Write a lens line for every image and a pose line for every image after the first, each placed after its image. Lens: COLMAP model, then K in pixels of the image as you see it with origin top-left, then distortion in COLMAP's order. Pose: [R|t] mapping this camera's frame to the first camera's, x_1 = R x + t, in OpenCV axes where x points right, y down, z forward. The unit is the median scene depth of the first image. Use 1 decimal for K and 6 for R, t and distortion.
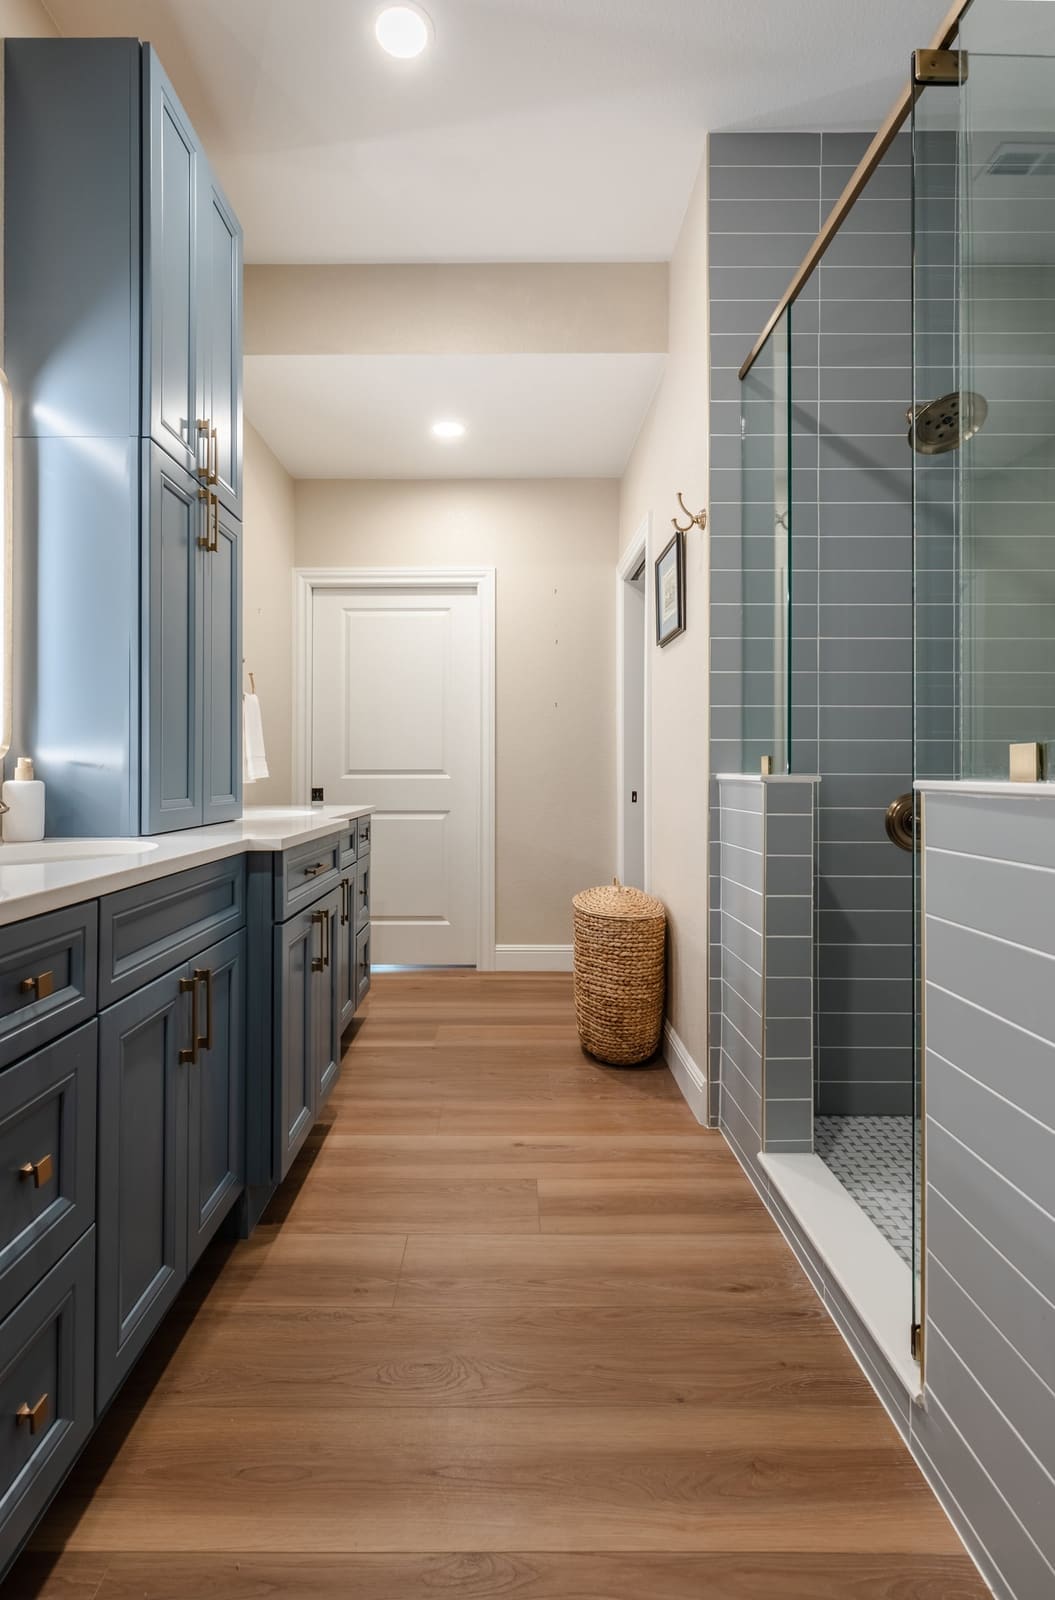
lens RADIAL K [[738.8, 0, 502.4], [0, 738.8, 769.3], [0, 0, 1]] dist [-0.000635, -0.000309]
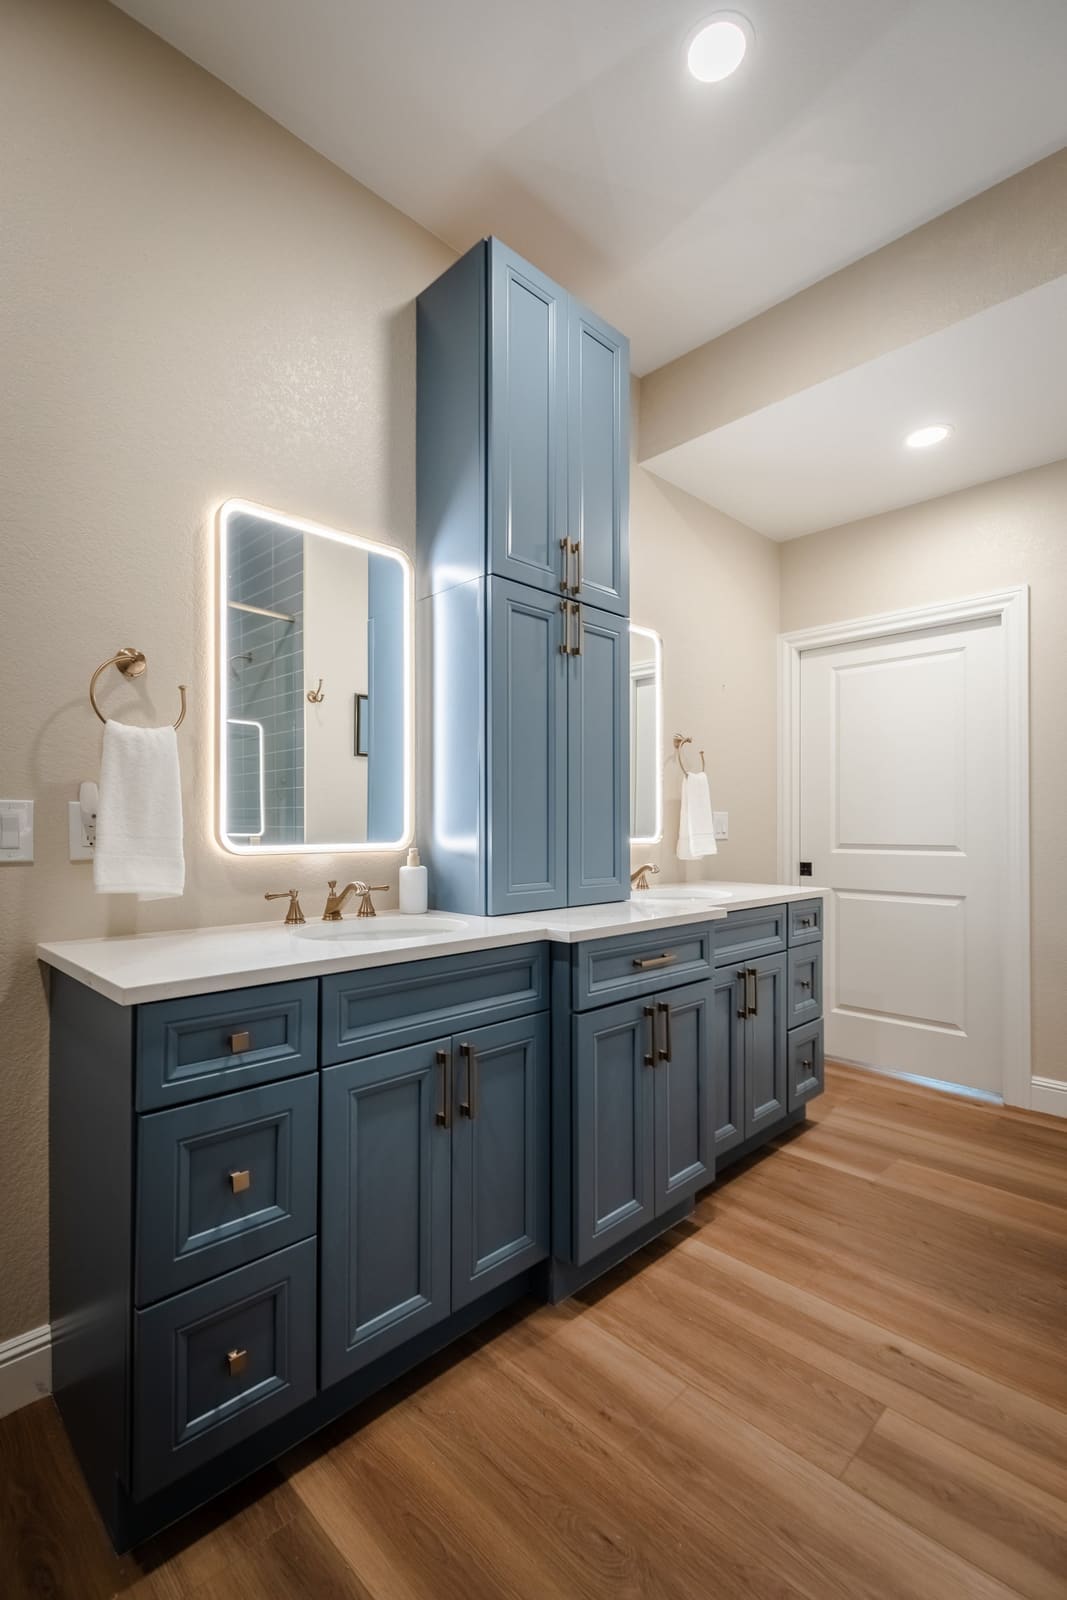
lens RADIAL K [[719.6, 0, 533.2], [0, 719.6, 820.2], [0, 0, 1]] dist [0.000797, -0.000156]
pose [[0.707488, -0.003977, -0.706715, 0.352058], [-0.000284, 0.999982, -0.005911, -0.052384], [0.706726, 0.004382, 0.707474, 0.235956]]
